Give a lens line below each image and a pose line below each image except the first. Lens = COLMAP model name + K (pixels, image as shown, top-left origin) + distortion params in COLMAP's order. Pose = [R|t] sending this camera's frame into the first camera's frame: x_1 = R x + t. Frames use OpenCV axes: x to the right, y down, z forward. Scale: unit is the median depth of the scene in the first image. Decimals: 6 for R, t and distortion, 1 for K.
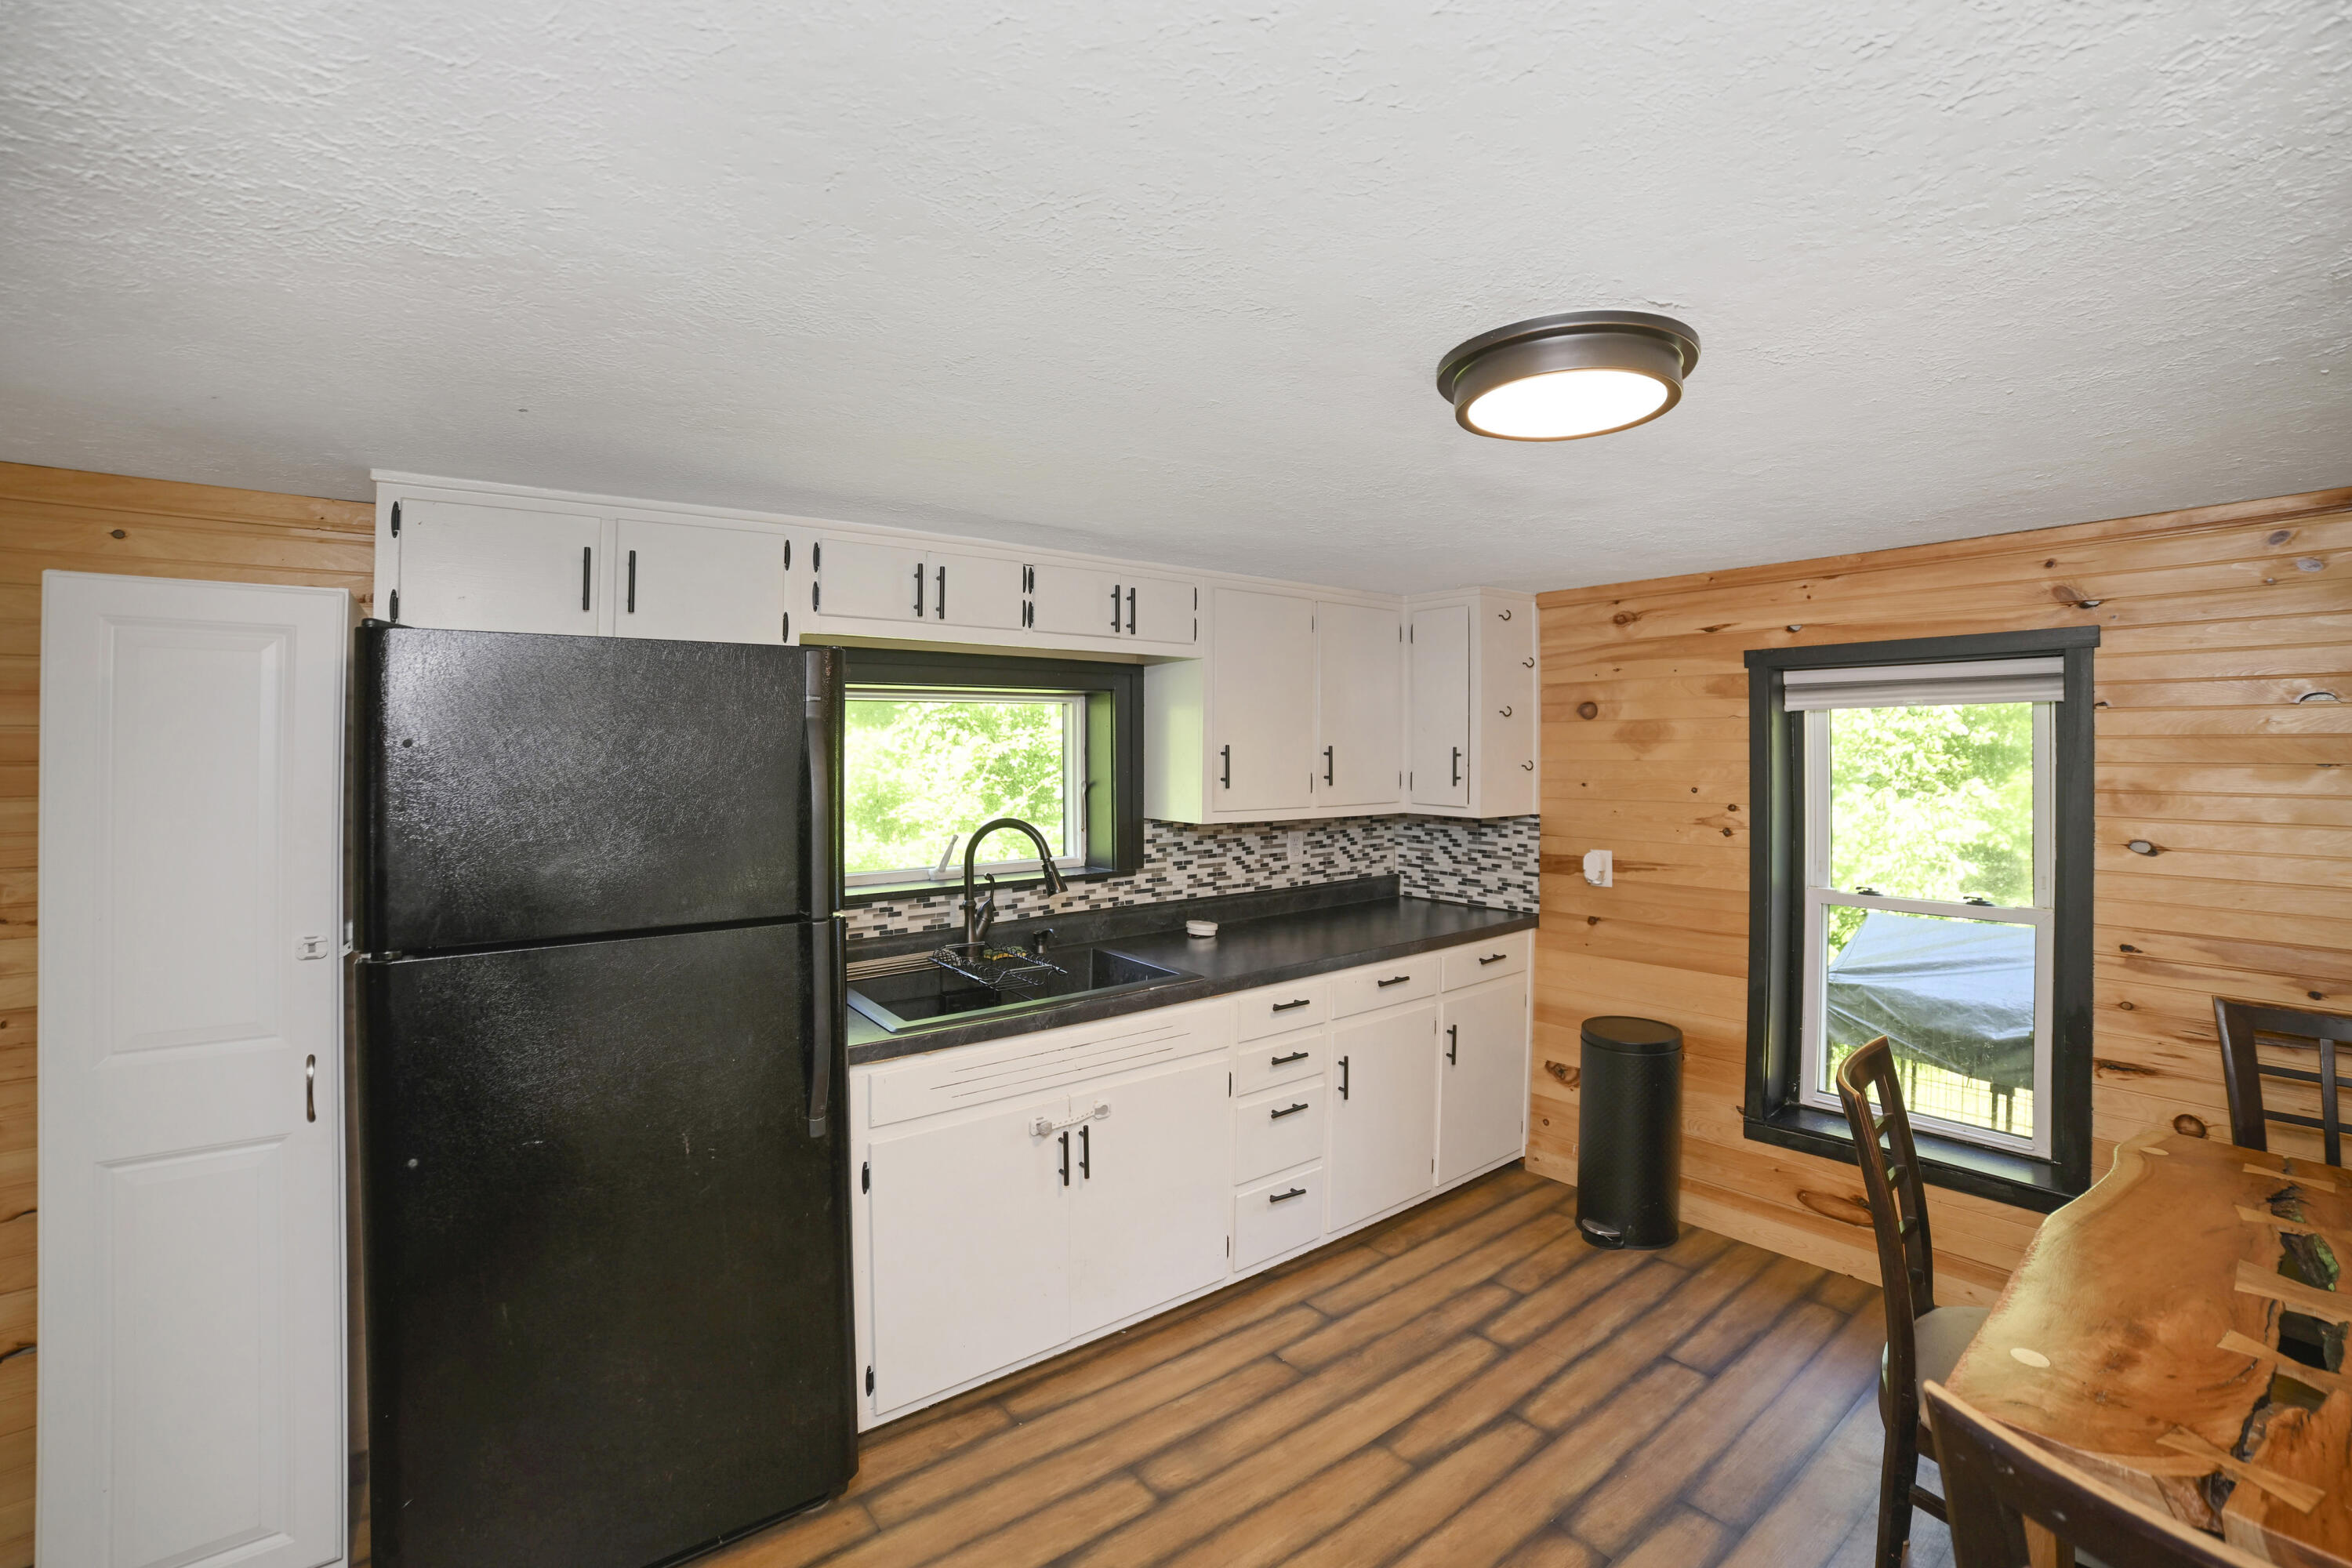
lens RADIAL K [[924.4, 0, 1176.0], [0, 924.4, 784.0], [0, 0, 1]] dist [0.000568, 0.000109]
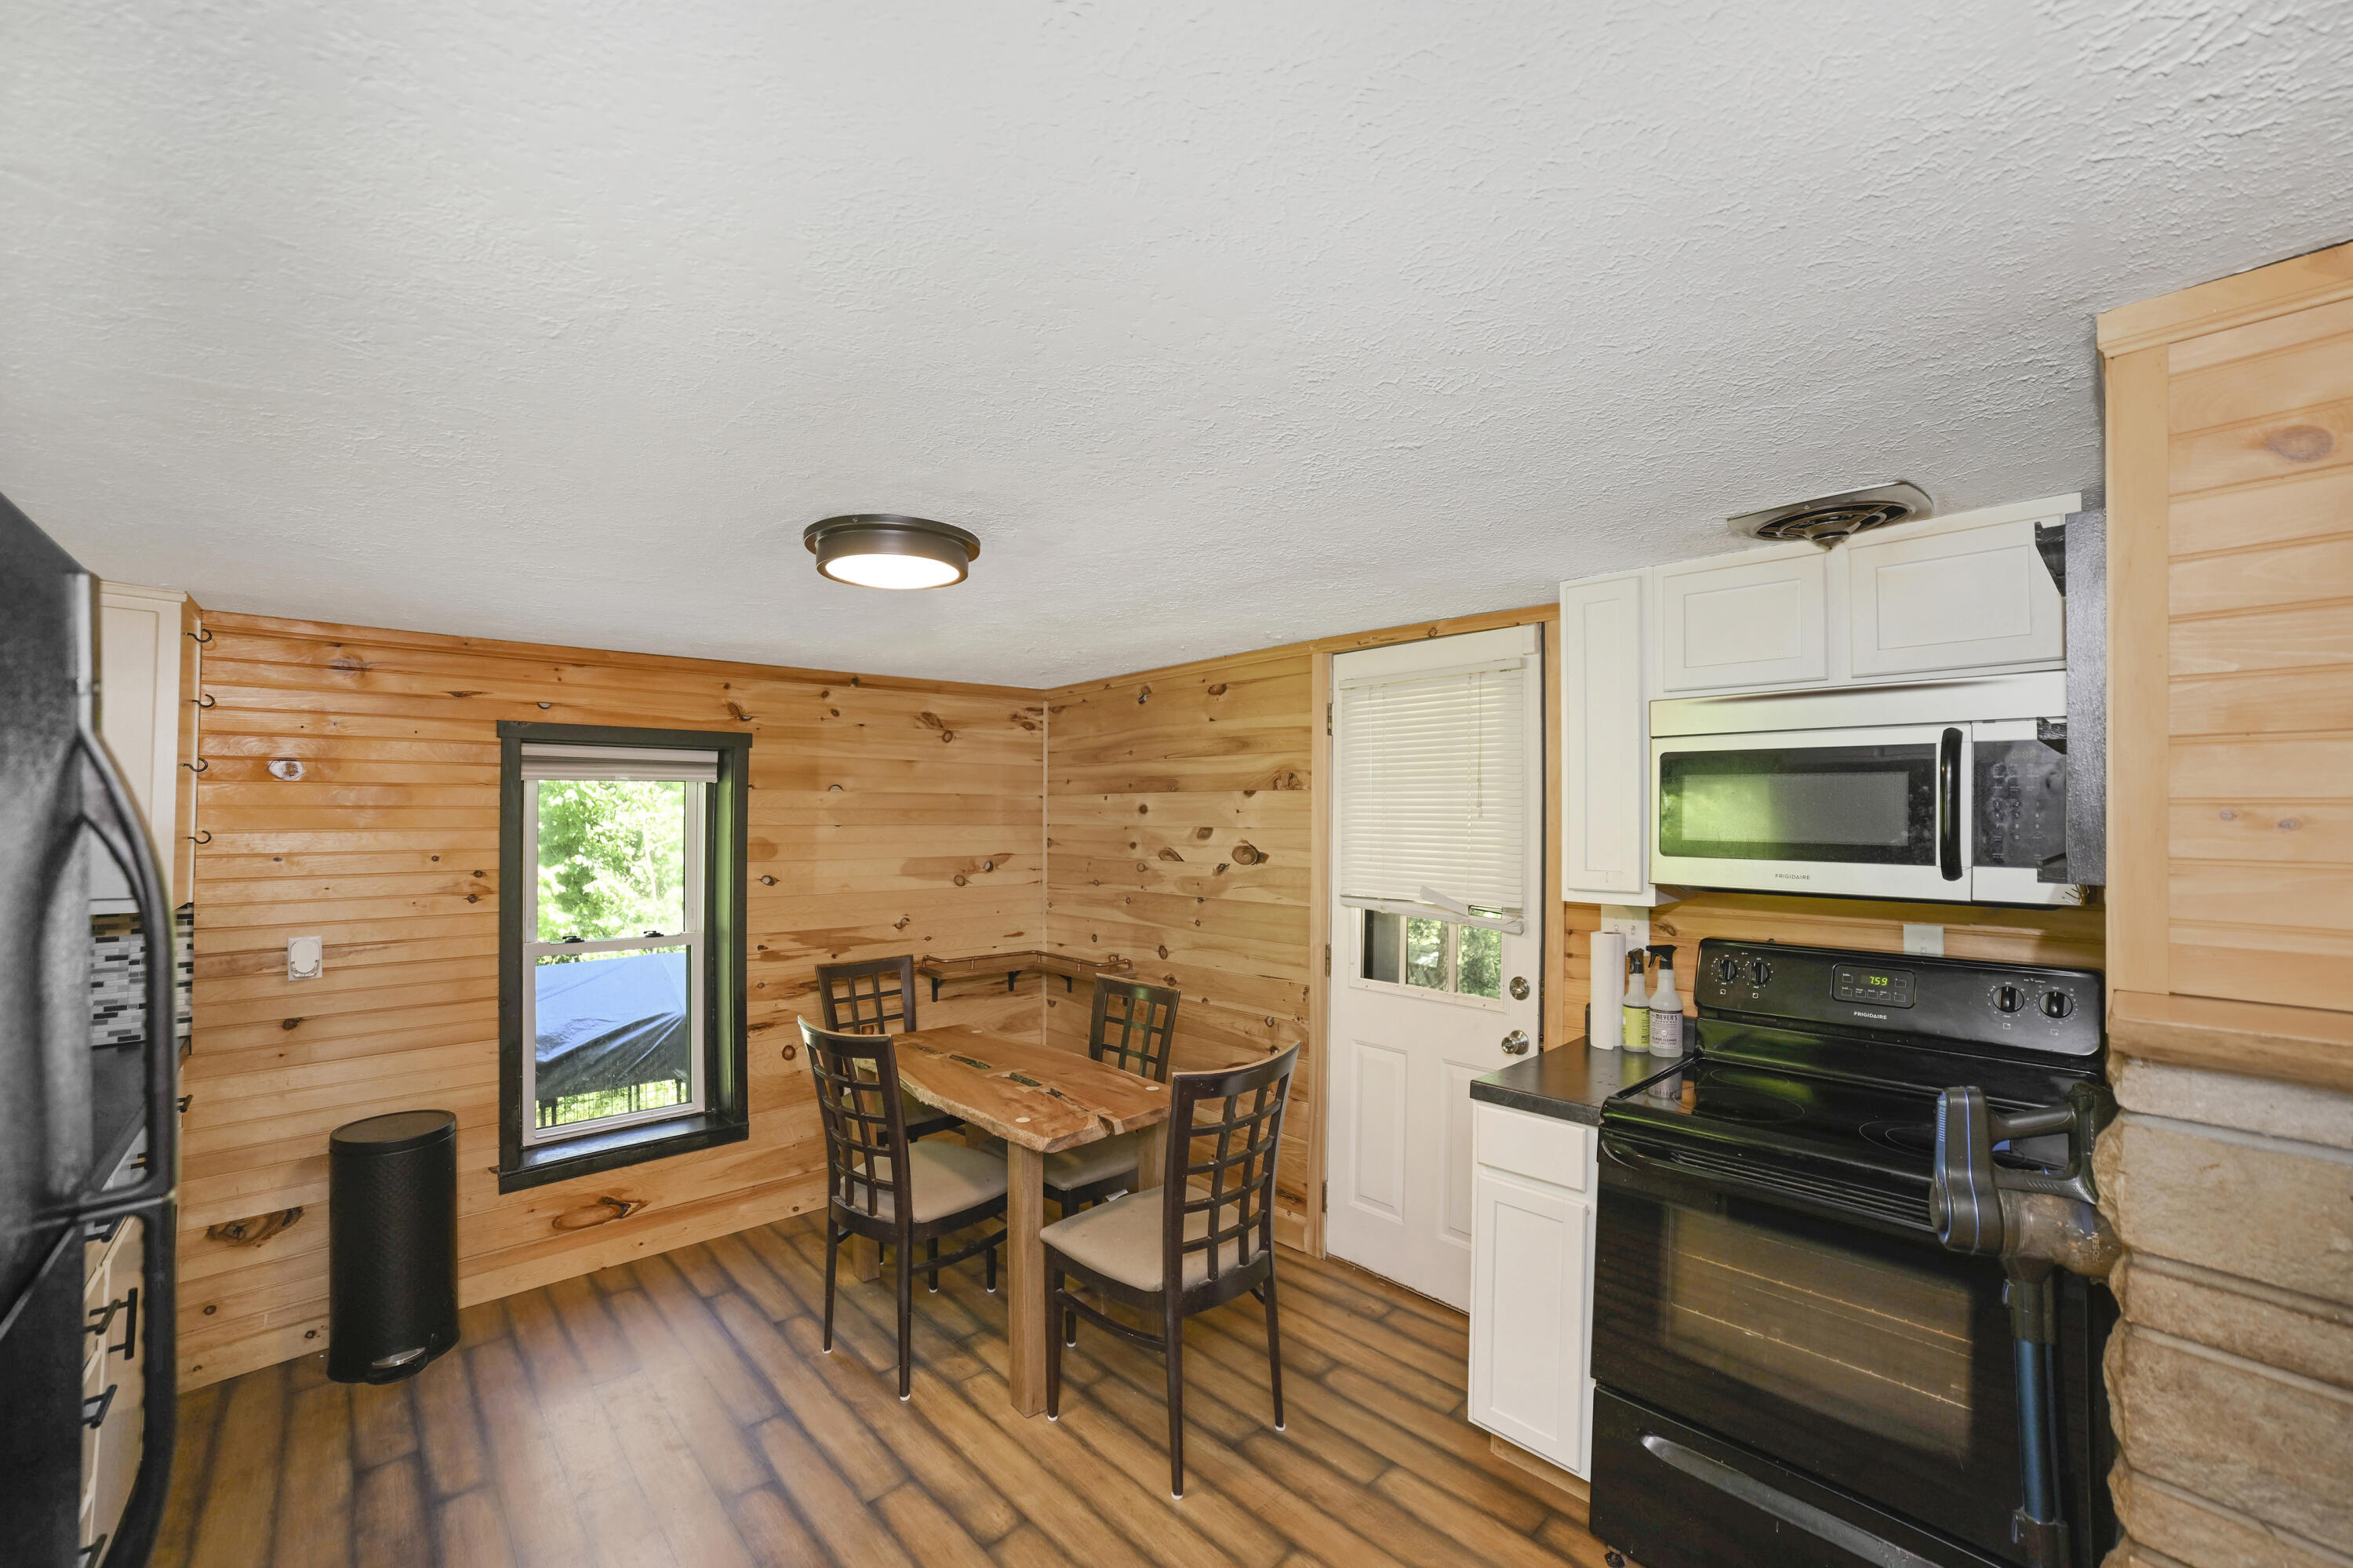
lens RADIAL K [[974.9, 0, 1173.3], [0, 974.9, 823.4], [0, 0, 1]] dist [0.000169, 0.000066]
pose [[-0.013955, -0.001839, 0.999901, -0.482513], [0.027895, 0.999608, 0.002228, -0.010840], [-0.999513, 0.027923, -0.013899, 0.267009]]
